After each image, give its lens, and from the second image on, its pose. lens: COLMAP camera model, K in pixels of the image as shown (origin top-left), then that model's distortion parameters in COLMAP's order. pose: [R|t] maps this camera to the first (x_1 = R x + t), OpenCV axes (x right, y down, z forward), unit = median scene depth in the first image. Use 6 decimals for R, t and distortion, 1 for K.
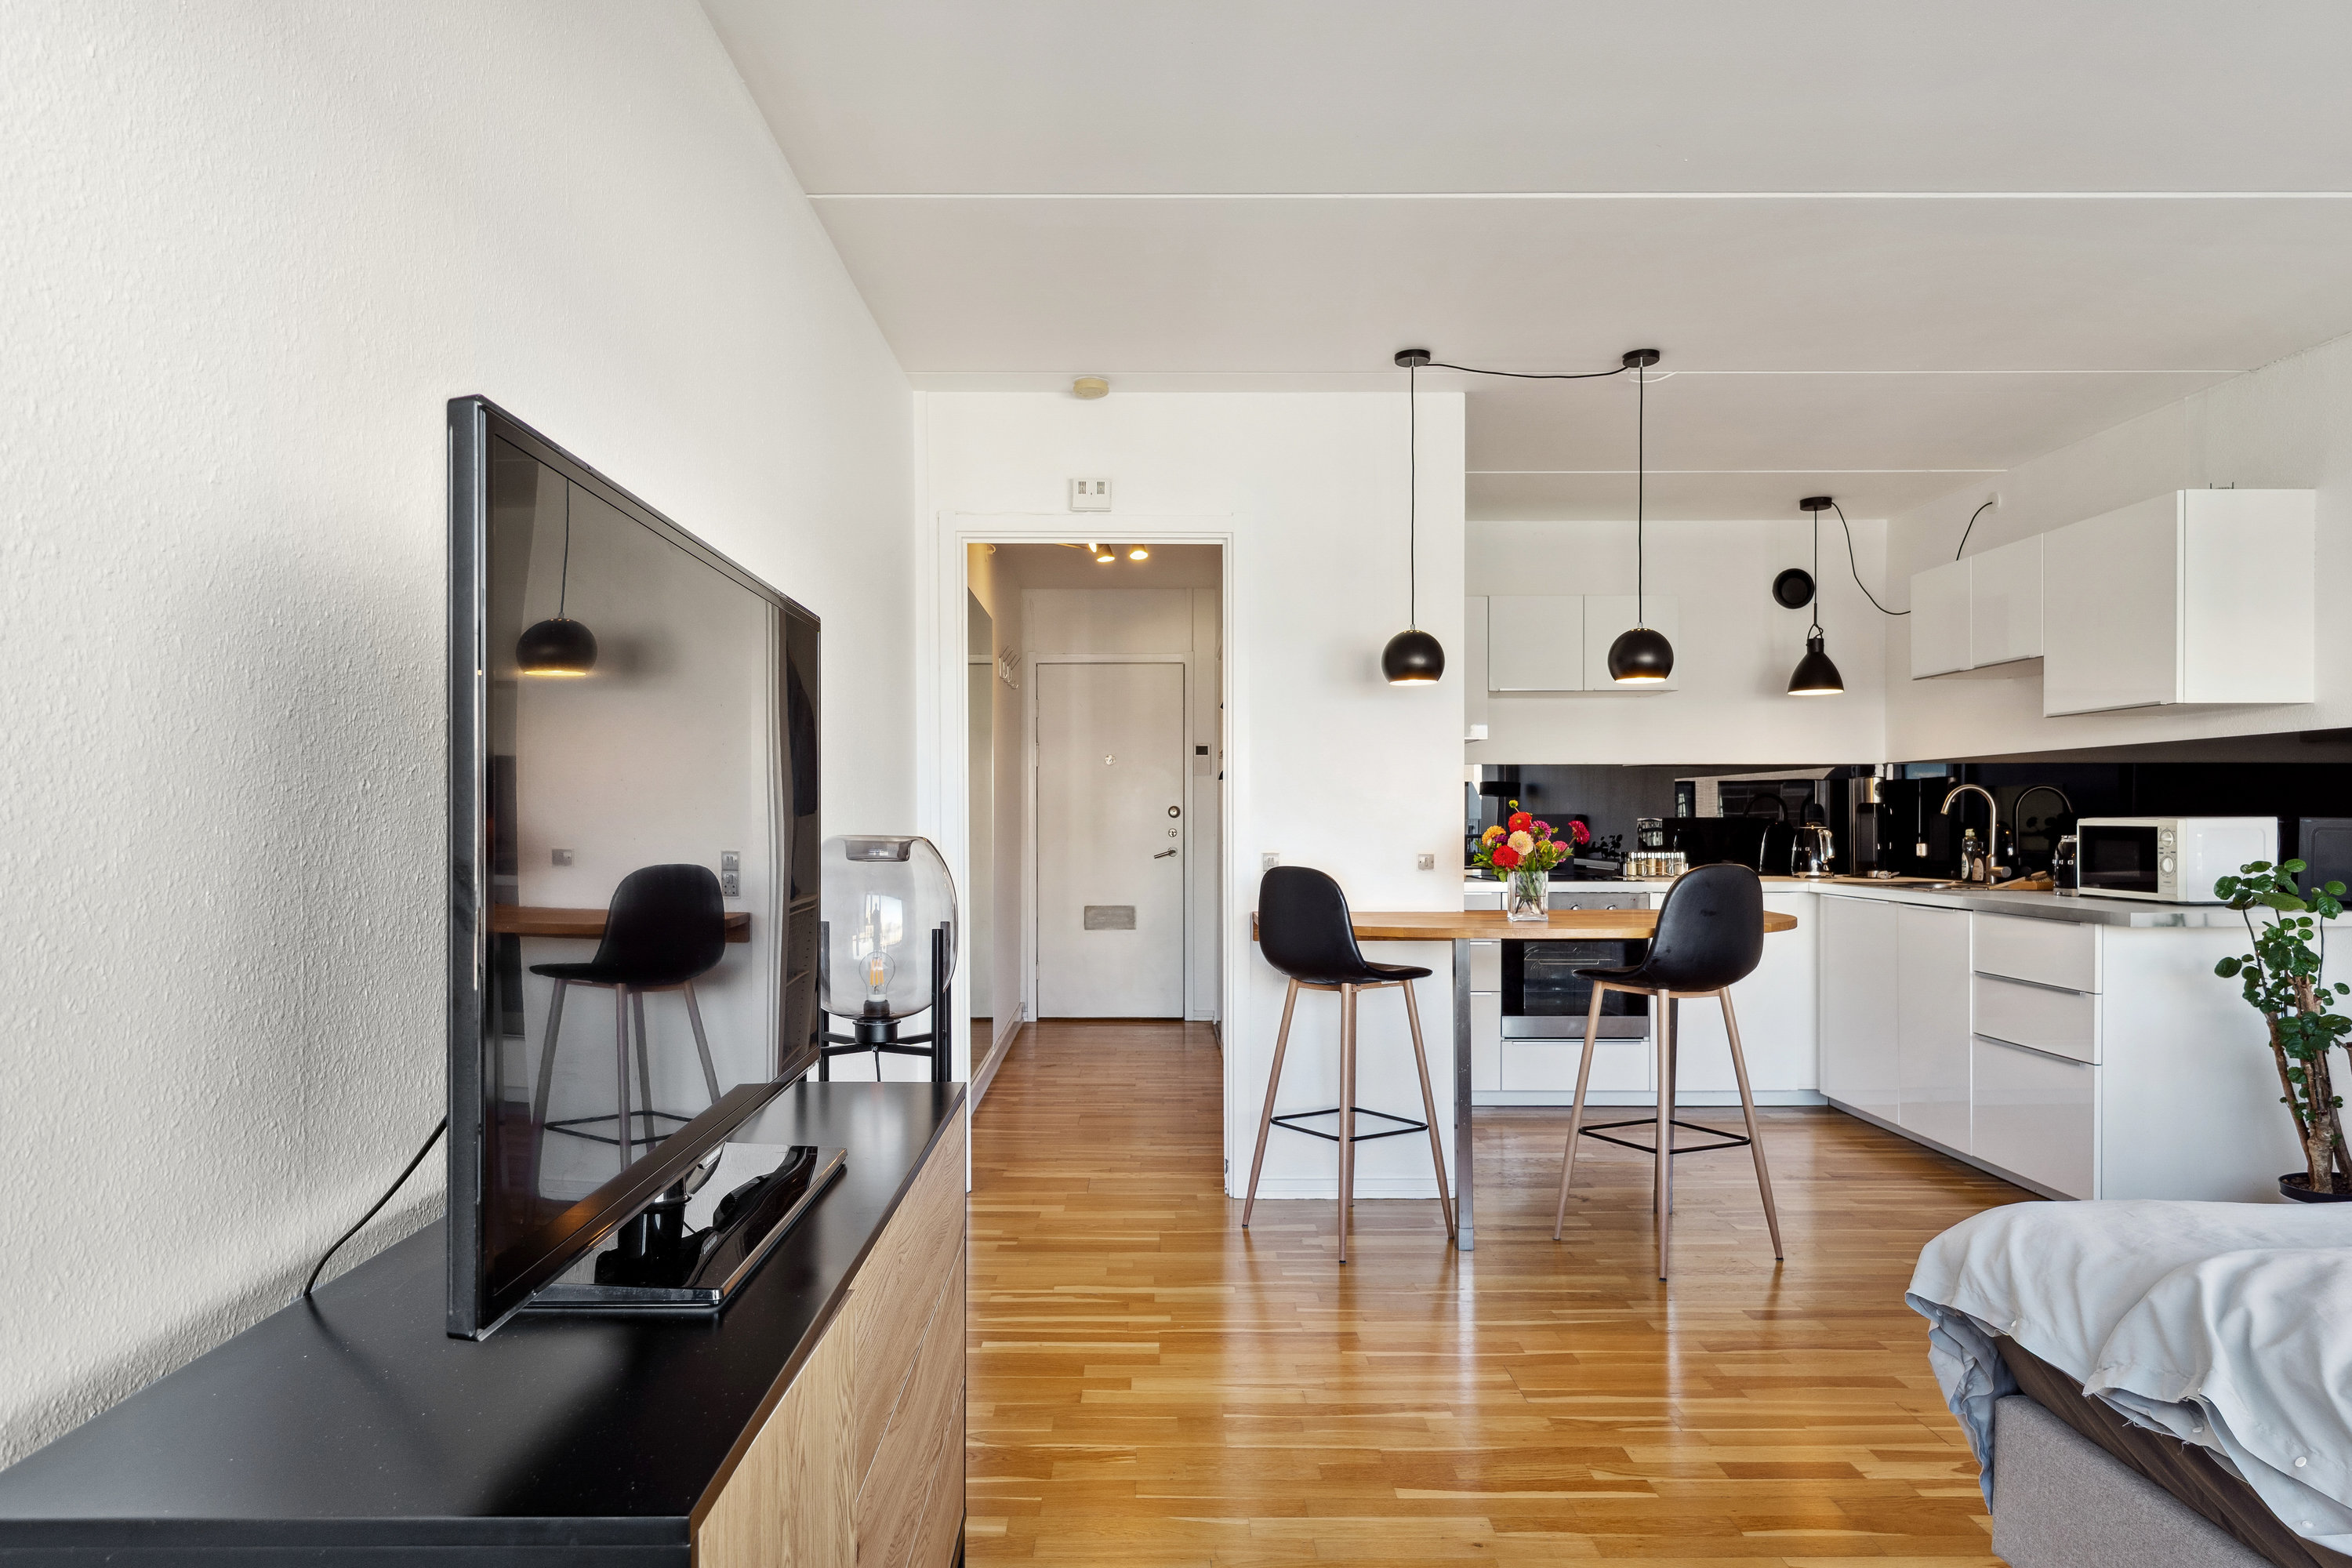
lens RADIAL K [[1418.7, 0, 1140.3], [0, 1418.7, 831.7], [0, 0, 1]] dist [0.003488, -0.007093]
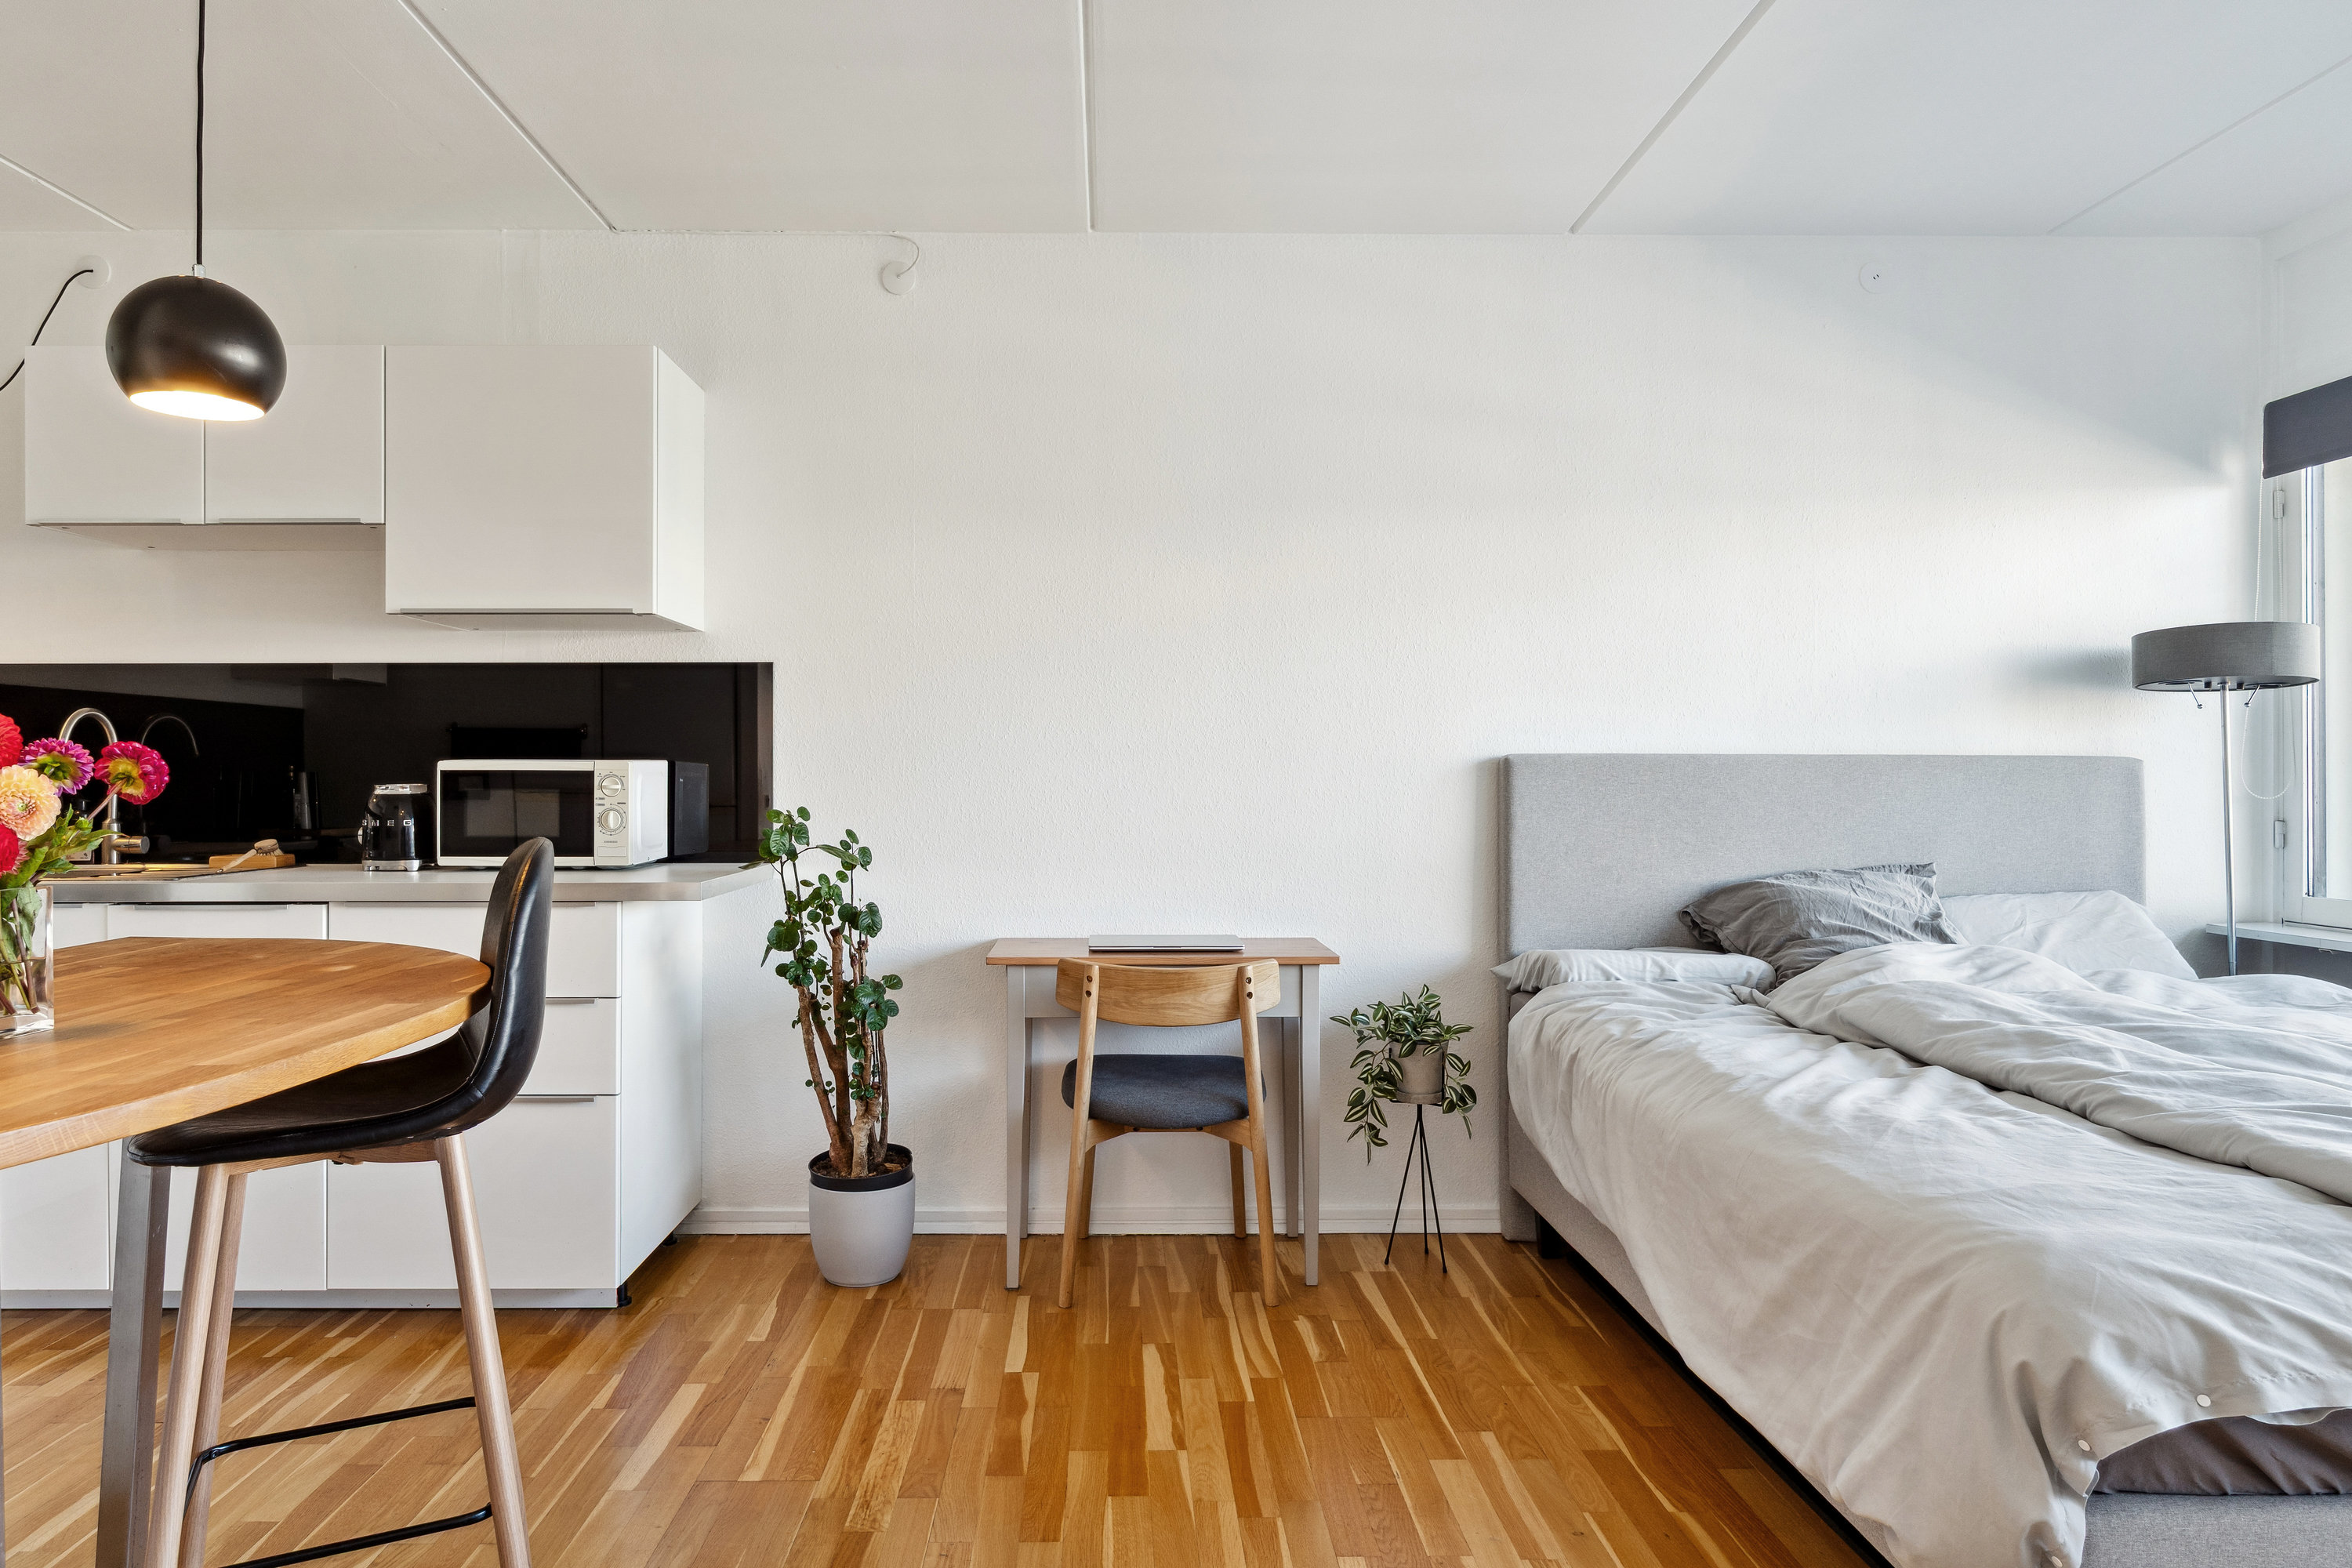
lens RADIAL K [[1418.7, 0, 1116.0], [0, 1418.7, 782.7], [0, 0, 1]] dist [0.003488, -0.007093]
pose [[-0.016777, 0.000275, 0.999859, -0.059714], [0.010203, 0.999948, -0.000104, 0.005737], [-0.999807, 0.010199, -0.016779, 0.717959]]
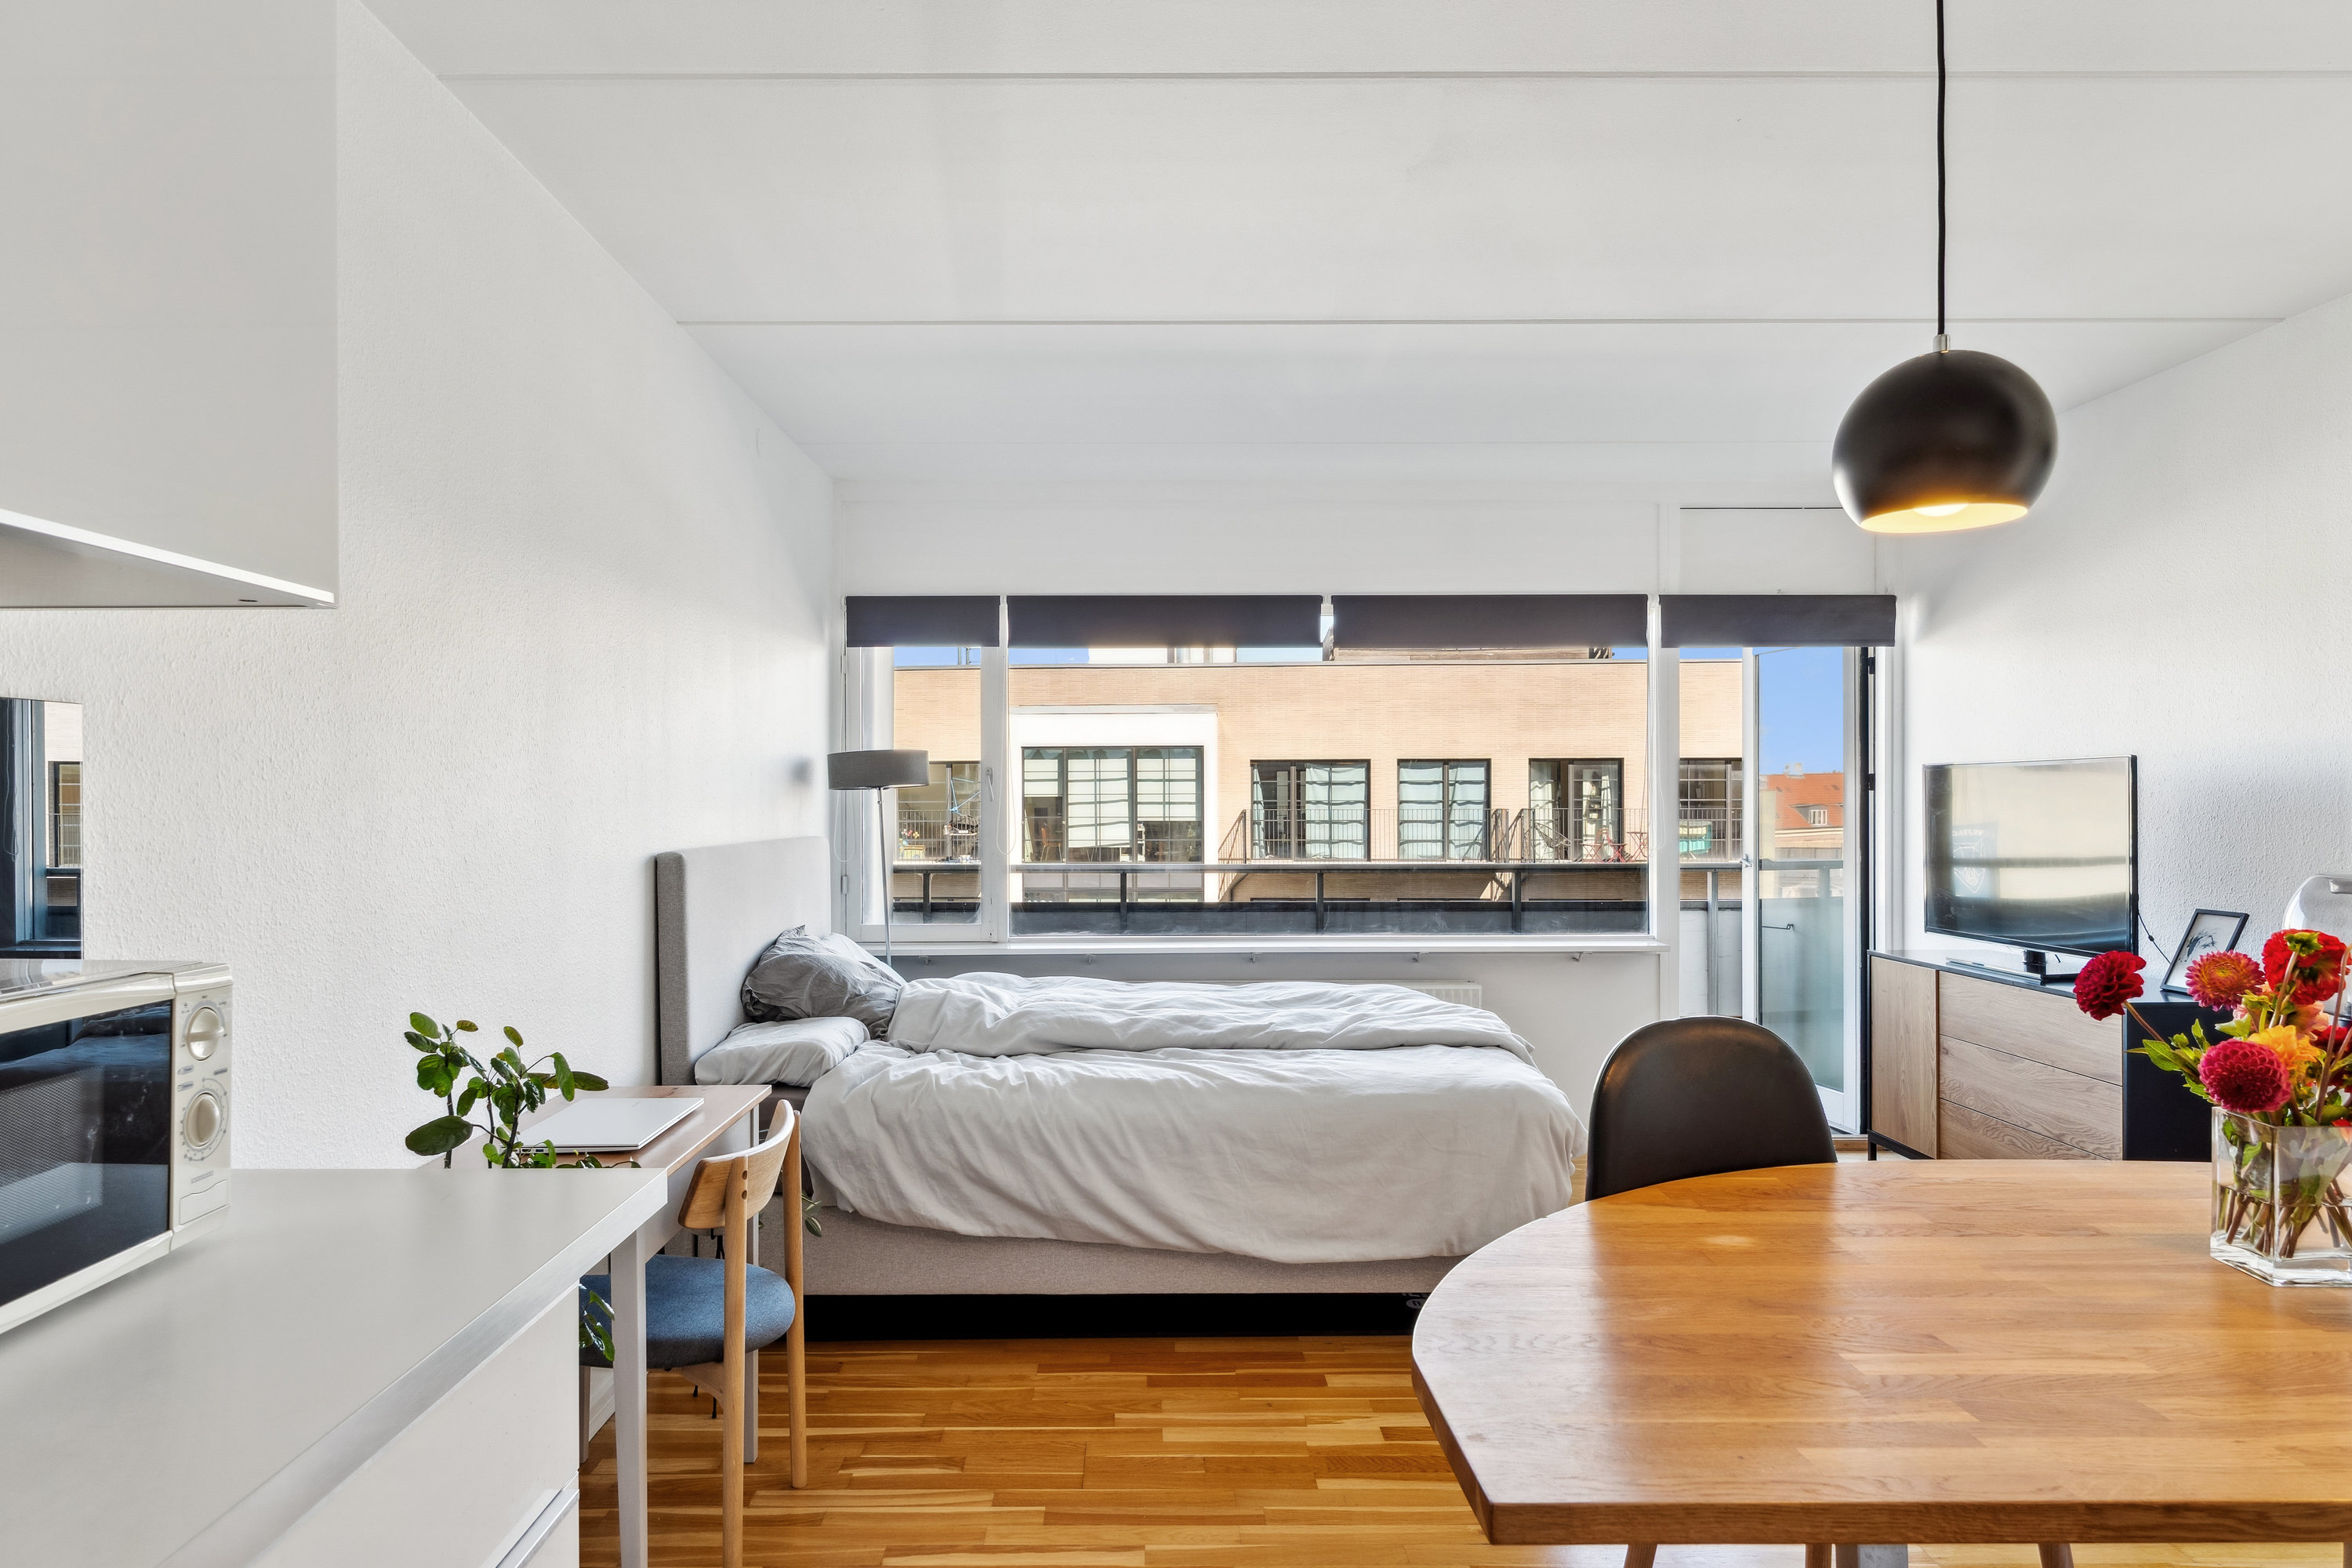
lens RADIAL K [[1418.7, 0, 1159.6], [0, 1418.7, 790.5], [0, 0, 1]] dist [0.003488, -0.007093]
pose [[-0.999883, 0.006052, -0.014020, 0.511007], [0.005939, 0.999950, 0.008105, -0.048906], [0.014069, 0.008021, -0.999869, 1.280470]]
